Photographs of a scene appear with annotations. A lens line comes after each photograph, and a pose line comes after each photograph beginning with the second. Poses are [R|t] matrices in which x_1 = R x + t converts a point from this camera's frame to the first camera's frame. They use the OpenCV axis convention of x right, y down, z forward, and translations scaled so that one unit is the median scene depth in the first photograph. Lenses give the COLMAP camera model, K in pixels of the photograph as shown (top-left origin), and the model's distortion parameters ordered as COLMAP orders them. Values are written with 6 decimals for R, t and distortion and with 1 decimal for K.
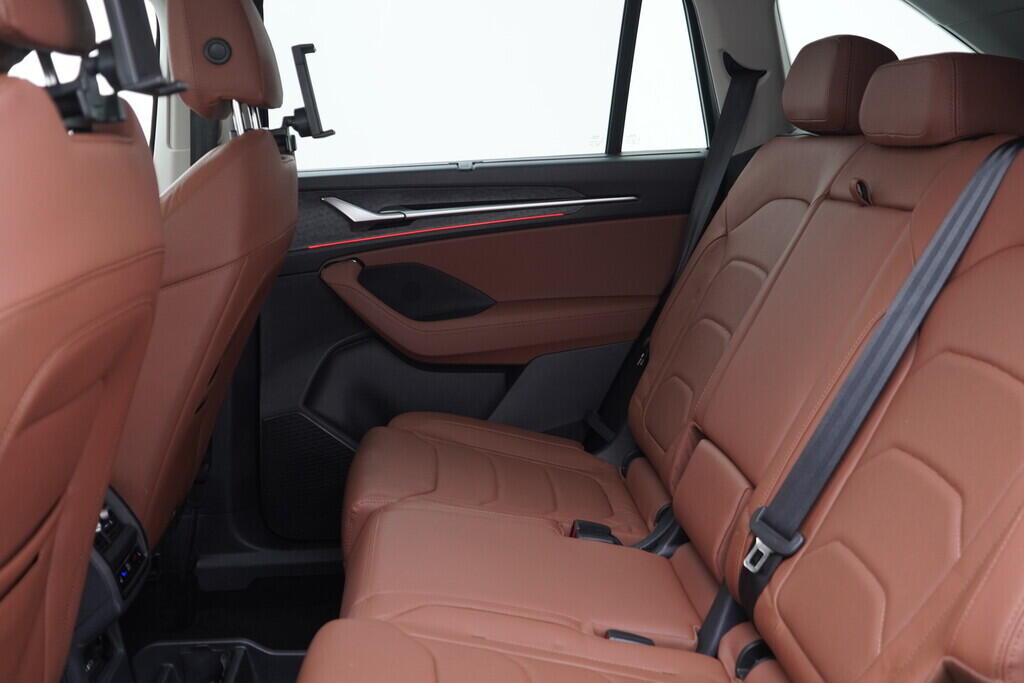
lens RADIAL K [[1051.1, 0, 512.0], [0, 1051.1, 341.5], [0, 0, 1]] dist [-0.010480, 0.035995]
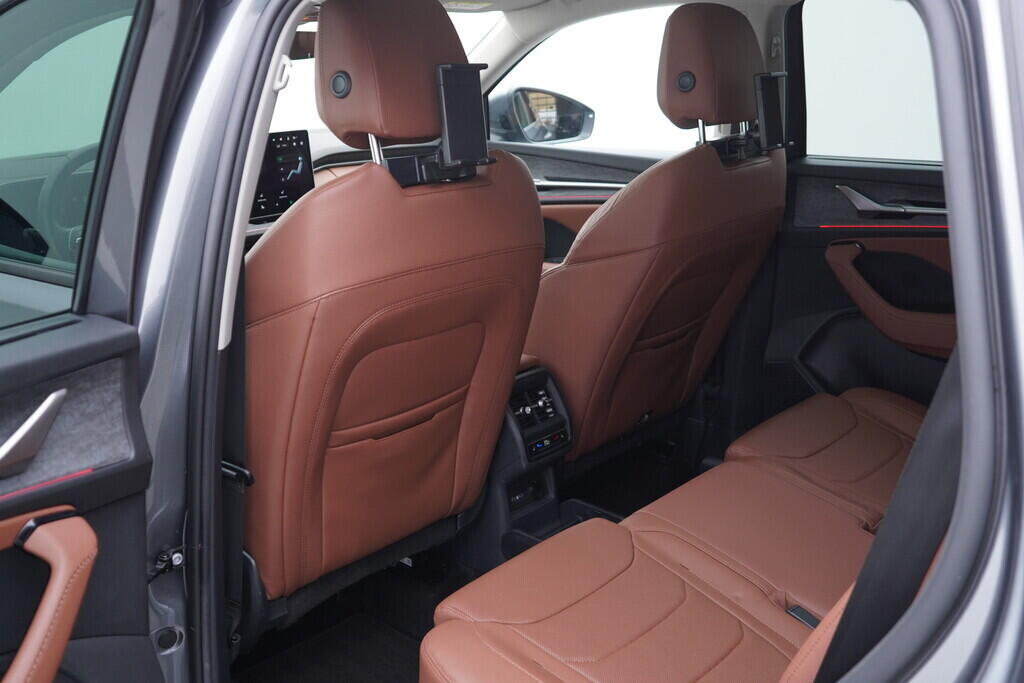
lens RADIAL K [[1051.1, 0, 512.0], [0, 1051.1, 341.5], [0, 0, 1]] dist [-0.010480, 0.035995]
pose [[0.678689, 0.220019, -0.700694, 0.411925], [-0.141675, 0.975373, 0.169043, -0.113709], [0.720631, -0.015457, 0.693146, -0.043352]]
